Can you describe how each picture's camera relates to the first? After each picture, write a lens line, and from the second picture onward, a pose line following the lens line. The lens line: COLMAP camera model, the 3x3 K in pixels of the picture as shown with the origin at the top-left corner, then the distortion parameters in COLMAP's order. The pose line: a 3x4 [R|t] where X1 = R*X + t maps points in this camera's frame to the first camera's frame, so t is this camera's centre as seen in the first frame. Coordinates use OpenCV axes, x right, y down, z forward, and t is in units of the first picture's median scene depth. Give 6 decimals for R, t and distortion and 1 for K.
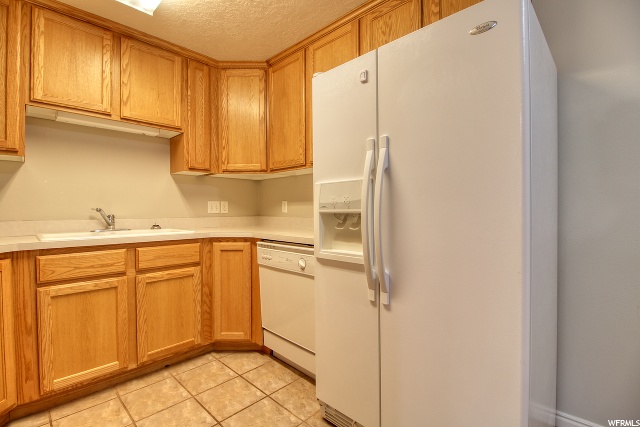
lens RADIAL K [[298.7, 0, 320.0], [0, 298.7, 213.5], [0, 0, 1]] dist [0.002415, -0.013964]
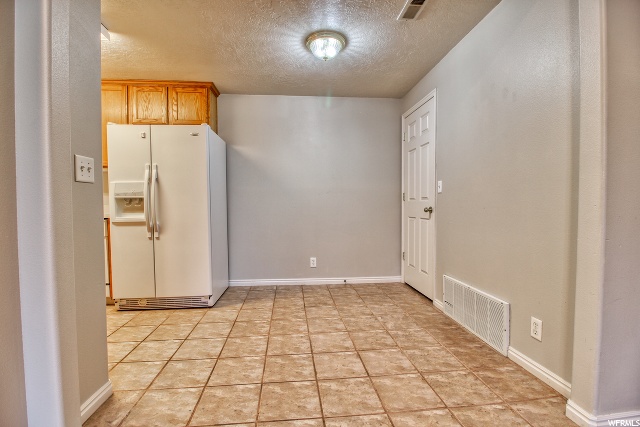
lens RADIAL K [[298.7, 0, 320.0], [0, 298.7, 213.5], [0, 0, 1]] dist [0.002415, -0.013964]
pose [[0.646466, -0.016544, 0.762763, -0.209735], [0.007506, 0.999854, 0.015324, 0.026734], [-0.762906, -0.004181, 0.646496, -0.422467]]
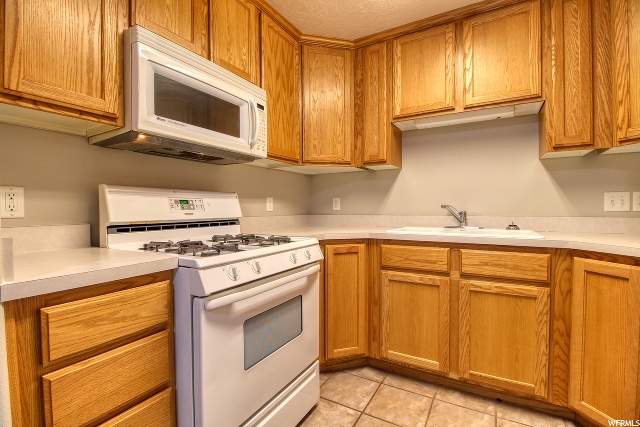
lens RADIAL K [[298.7, 0, 320.0], [0, 298.7, 213.5], [0, 0, 1]] dist [0.002415, -0.013964]
pose [[0.231830, 0.020897, -0.972532, 0.154033], [-0.007797, 0.999777, 0.019624, -0.005165], [0.972725, 0.003033, 0.231942, 0.361736]]
